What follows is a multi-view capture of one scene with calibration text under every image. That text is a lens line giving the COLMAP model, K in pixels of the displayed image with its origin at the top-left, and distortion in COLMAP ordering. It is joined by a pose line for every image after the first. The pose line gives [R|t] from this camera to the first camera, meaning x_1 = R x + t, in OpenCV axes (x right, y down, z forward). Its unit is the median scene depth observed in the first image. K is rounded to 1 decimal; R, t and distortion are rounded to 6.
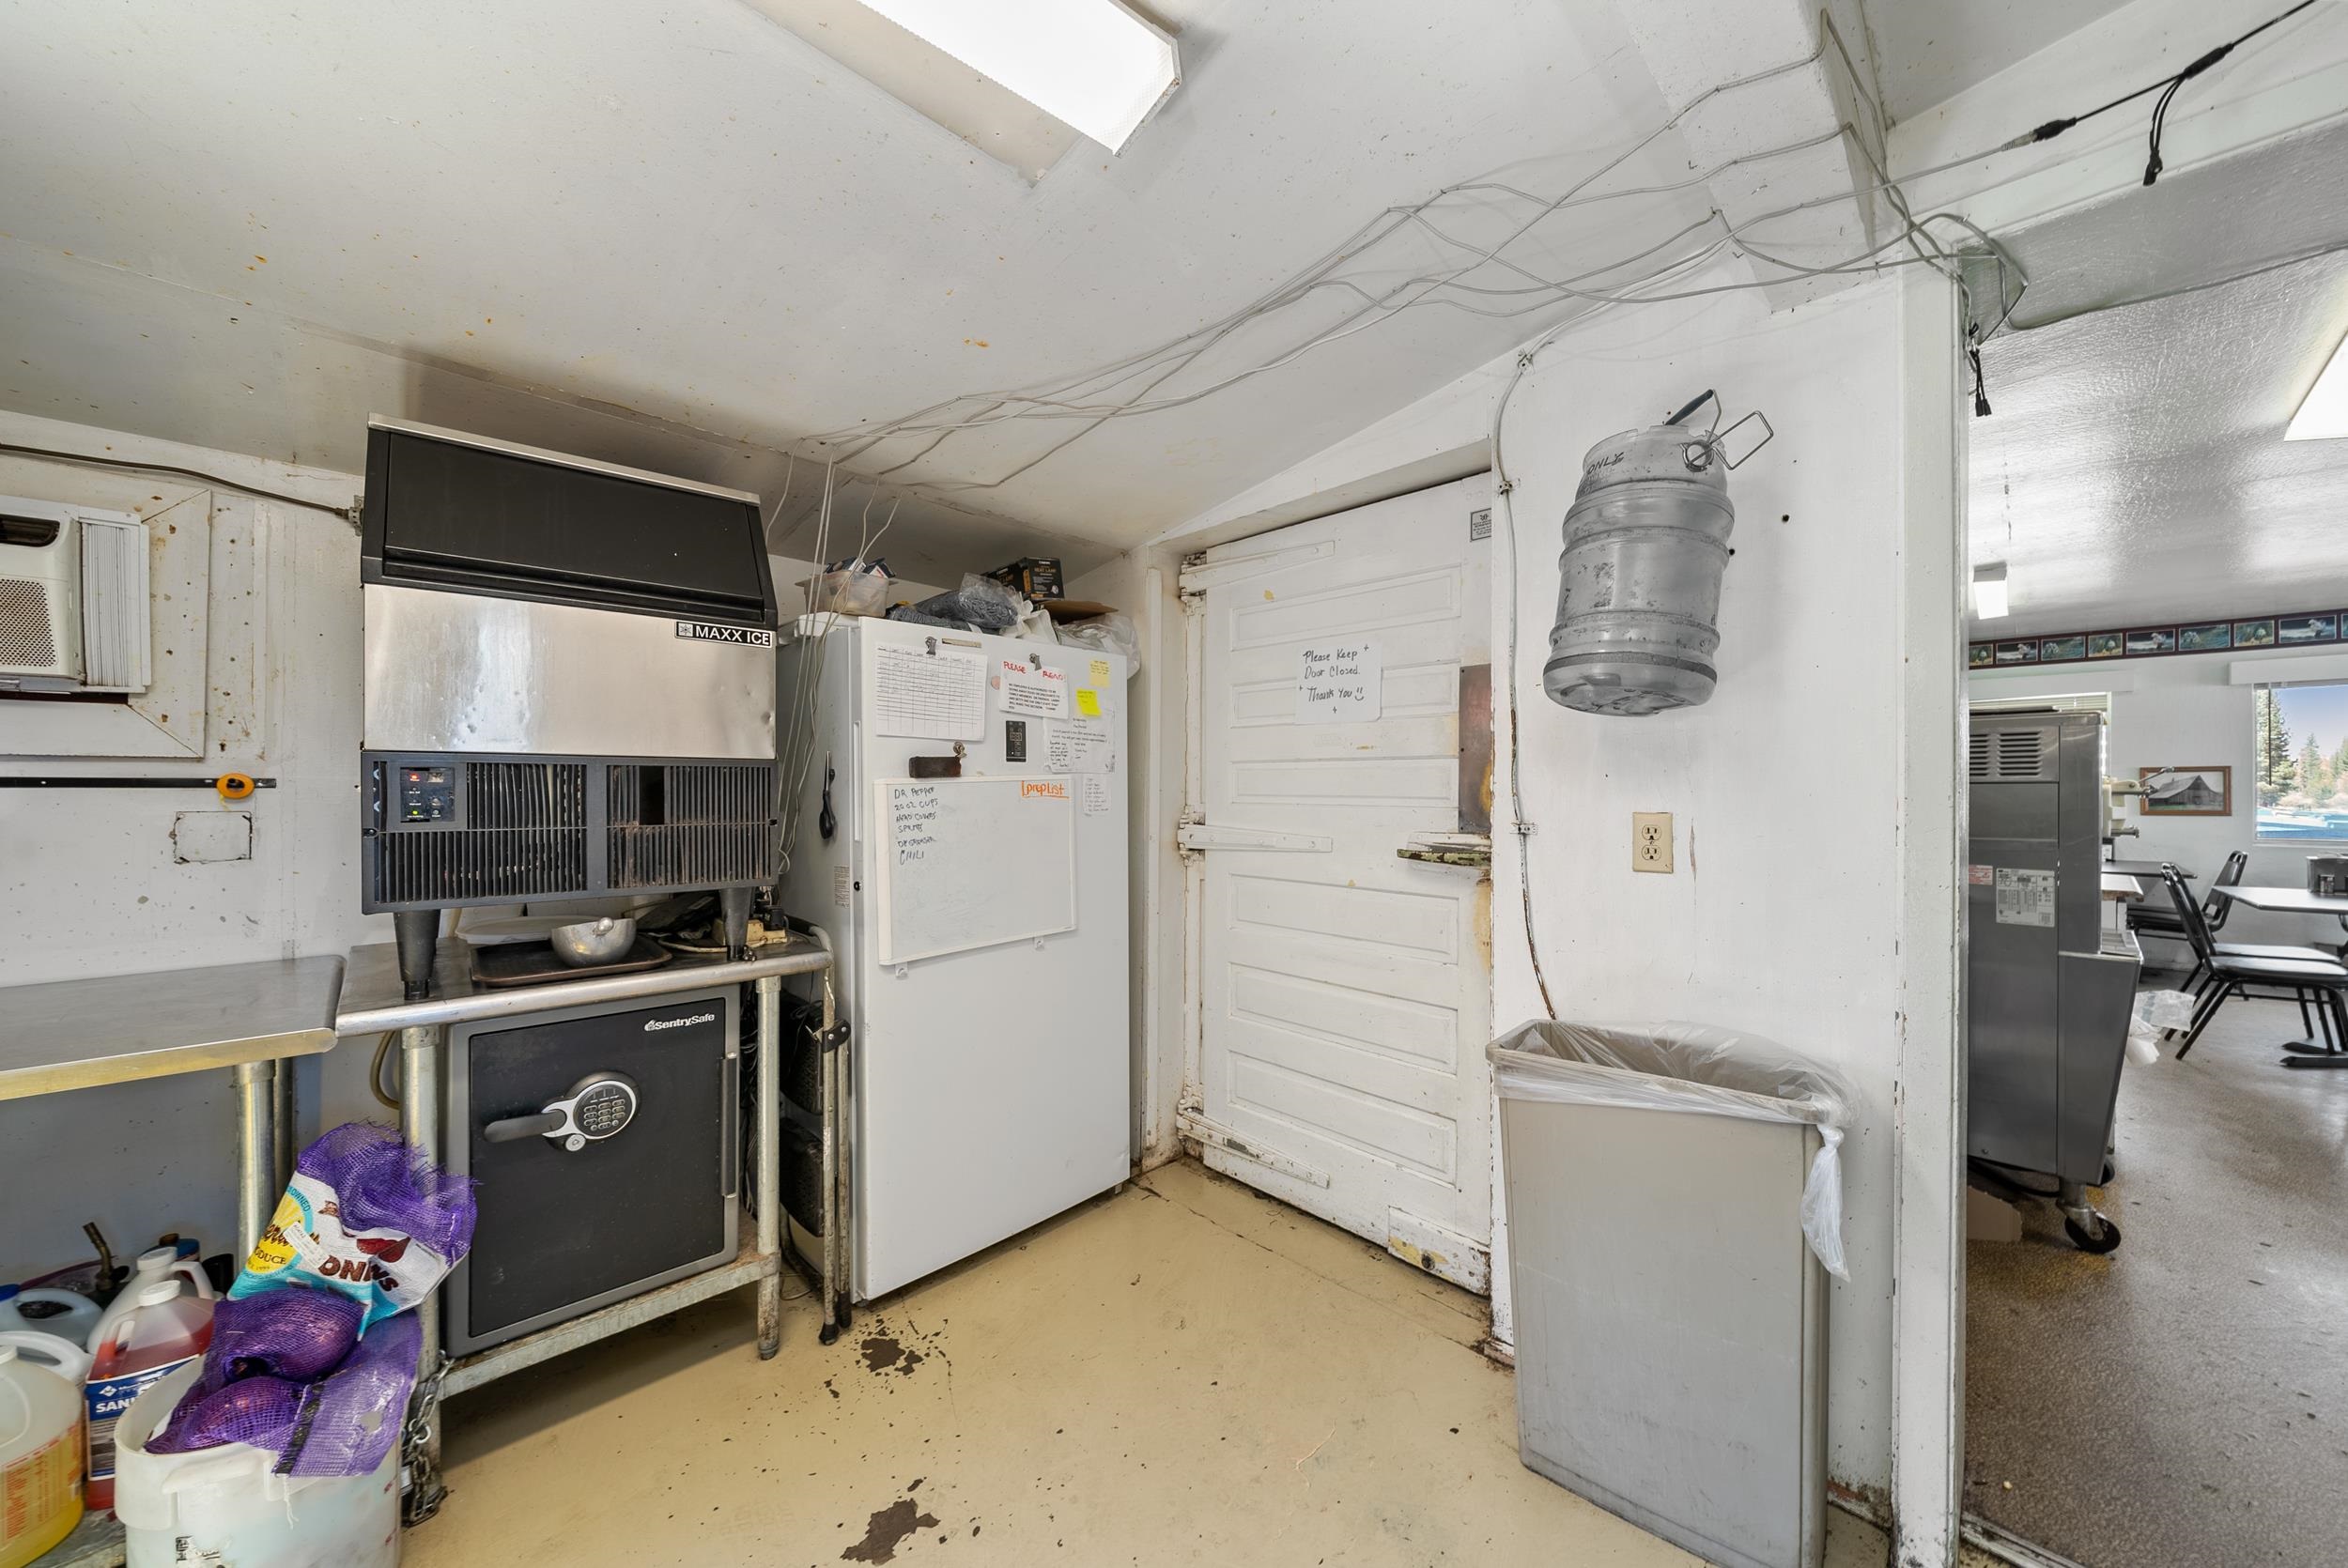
lens RADIAL K [[858.7, 0, 1174.0], [0, 858.7, 784.0], [0, 0, 1]] dist [-0.003048, -0.000391]
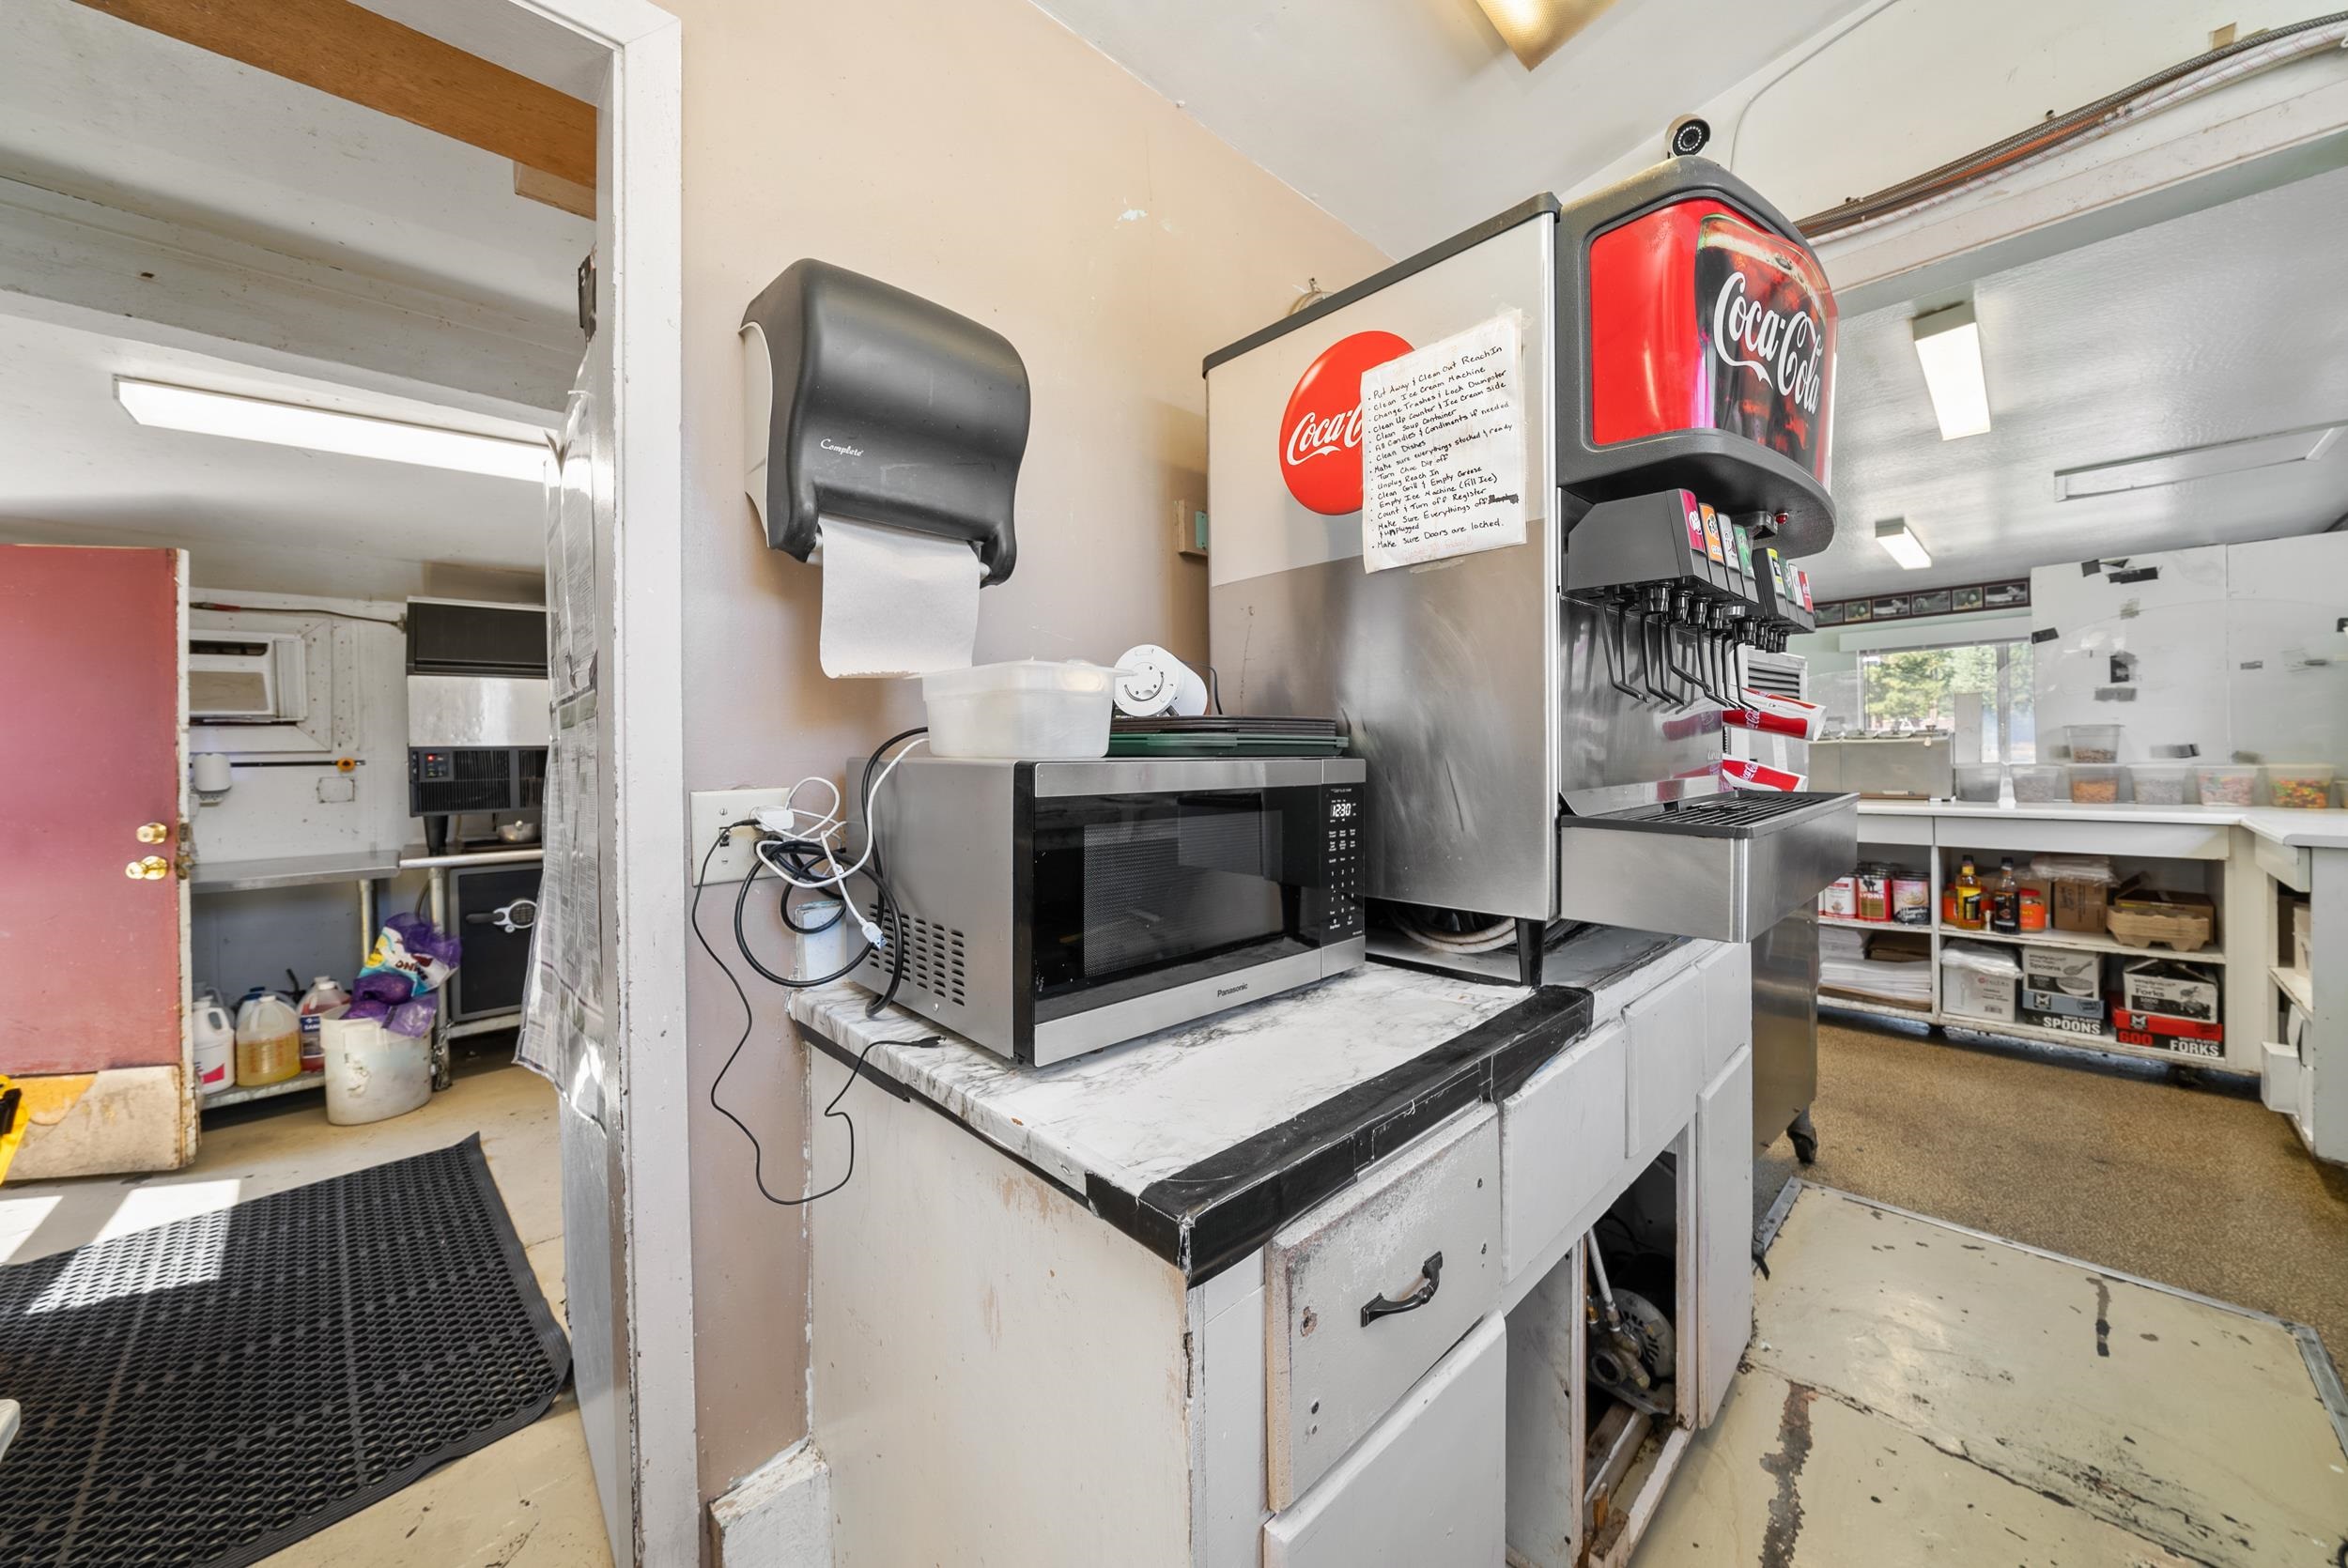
lens RADIAL K [[835.2, 0, 1149.9], [0, 835.2, 754.8], [0, 0, 1]] dist [0.000530, 0.000019]
pose [[0.999349, -0.020443, -0.029714, 1.032235], [0.020490, 0.999789, 0.001271, 0.019223], [0.029682, -0.001879, 0.999558, -1.103046]]
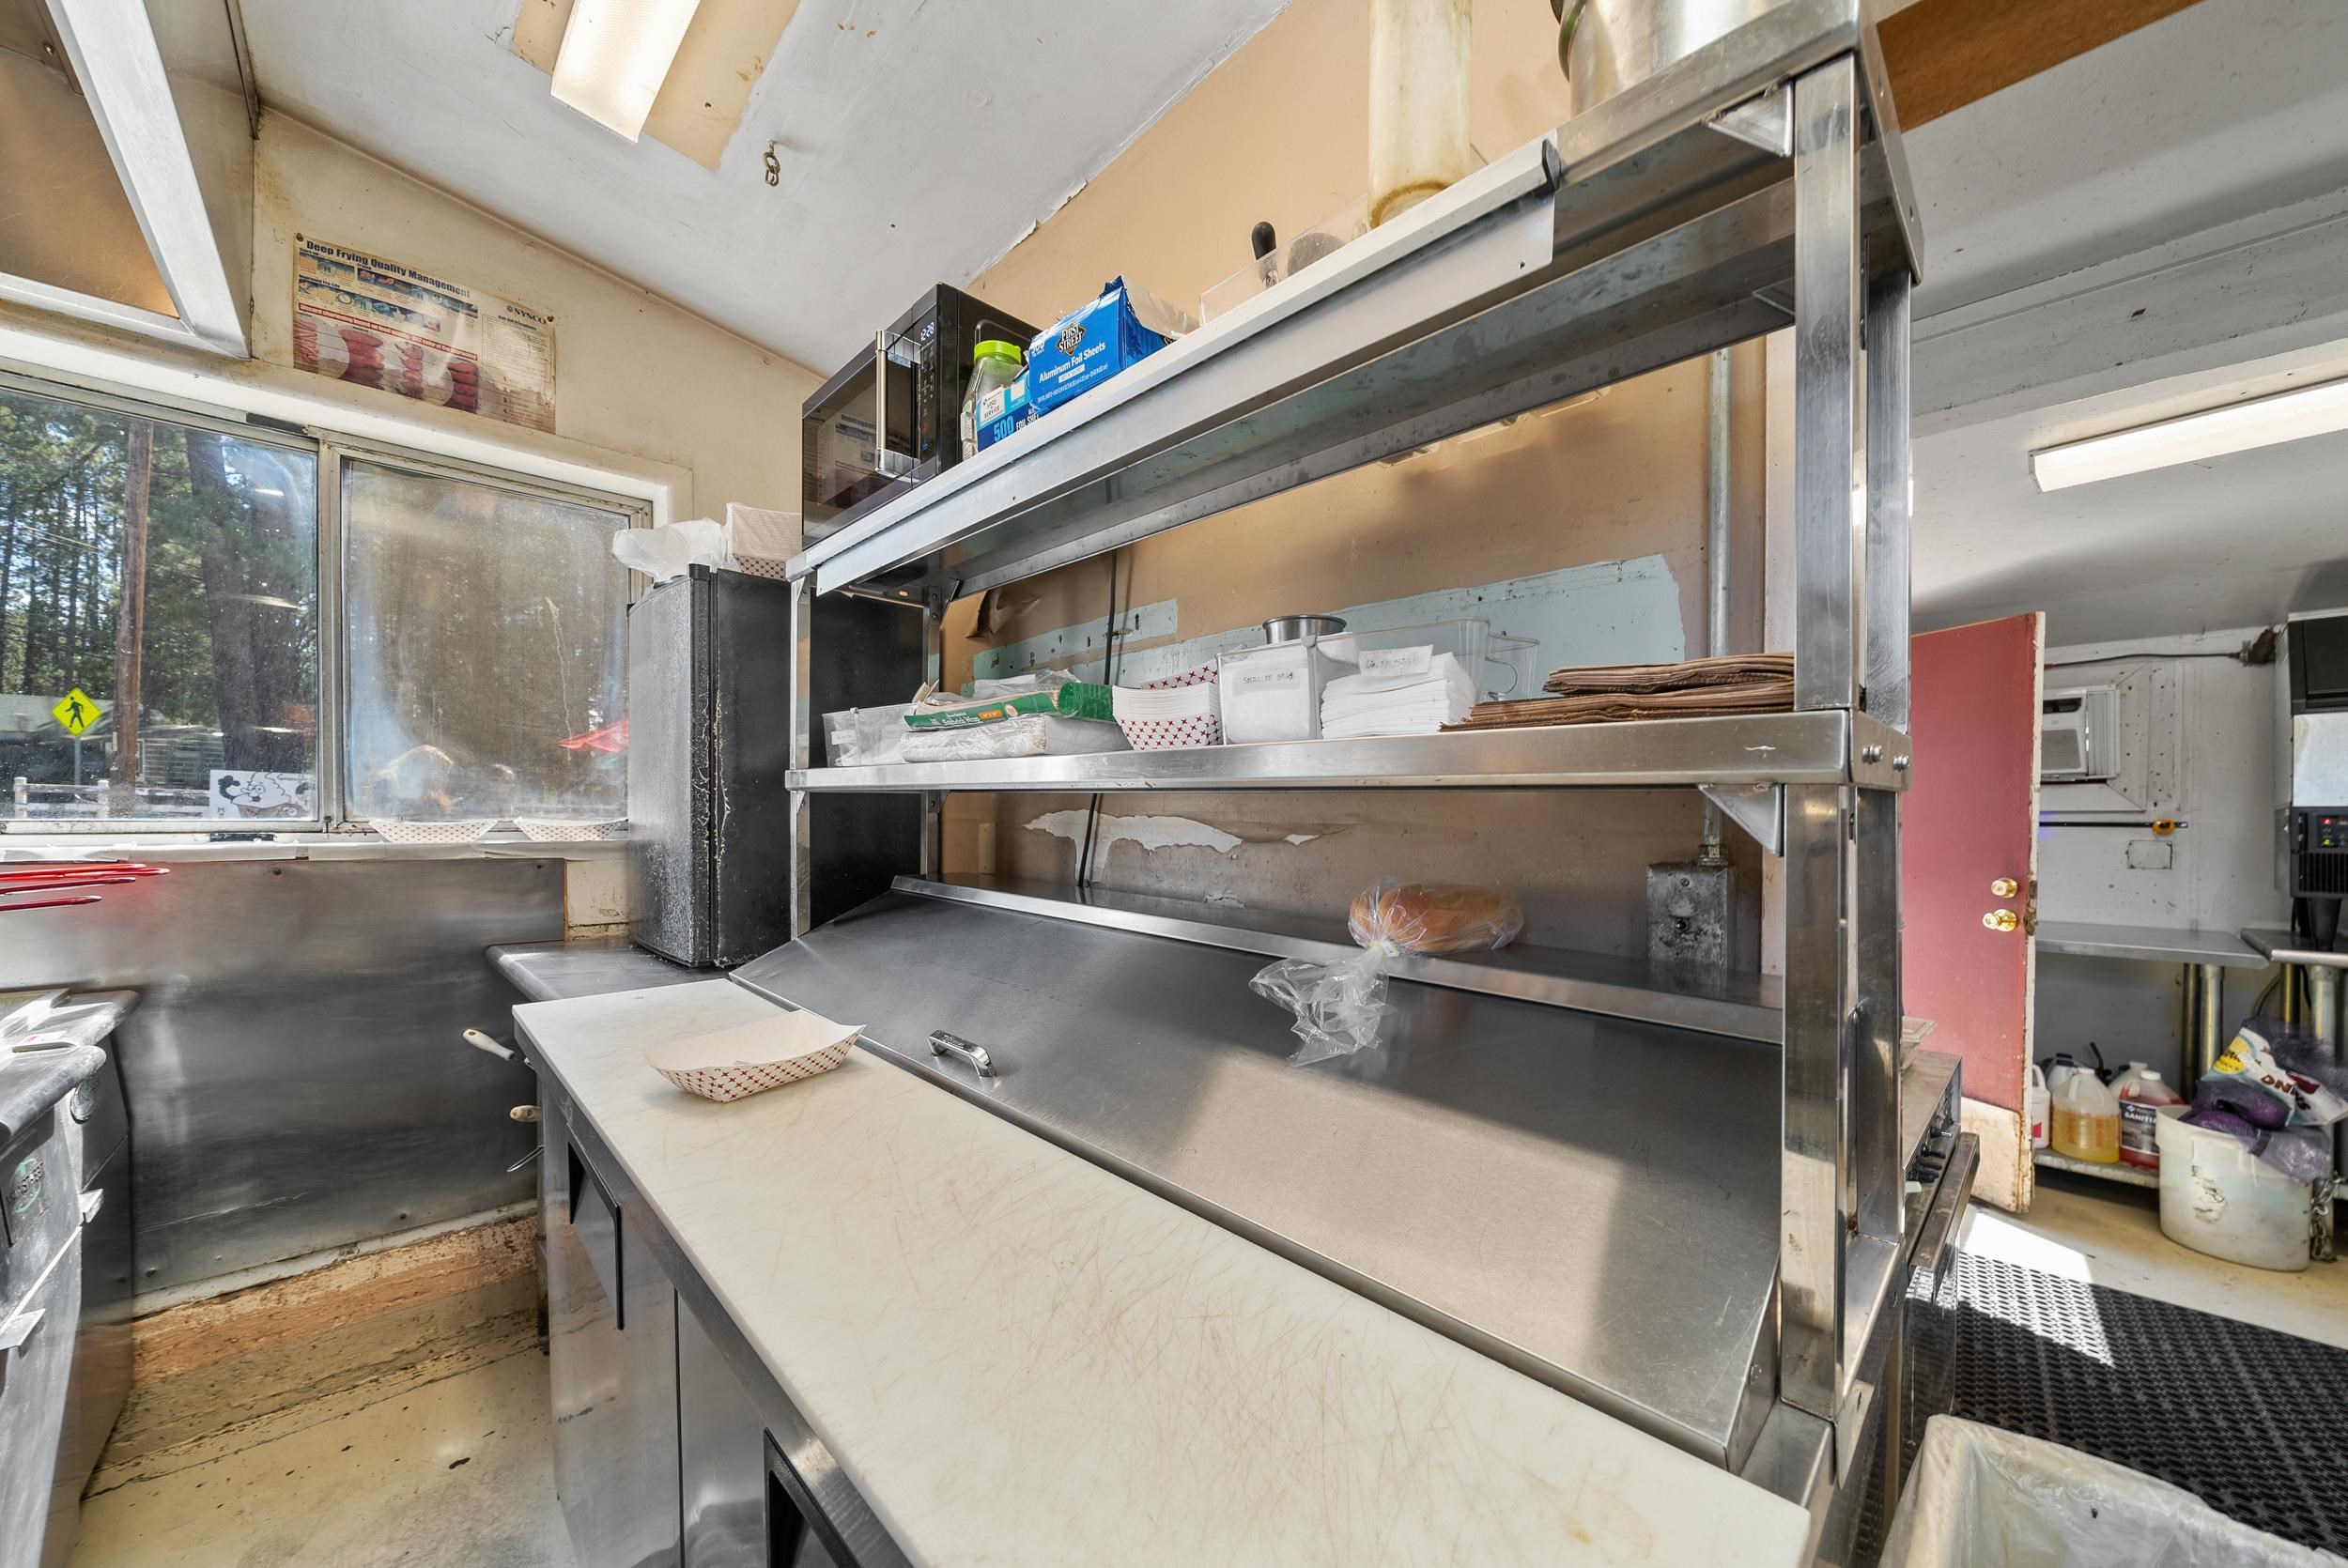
lens RADIAL K [[831.0, 0, 1165.8], [0, 831.0, 823.0], [0, 0, 1]] dist [-0.008984, 0.000145]
pose [[-0.016117, 0.001596, -0.999869, 0.751912], [-0.009825, 0.999950, 0.001755, 0.015017], [0.999822, 0.009852, -0.016100, -1.238410]]
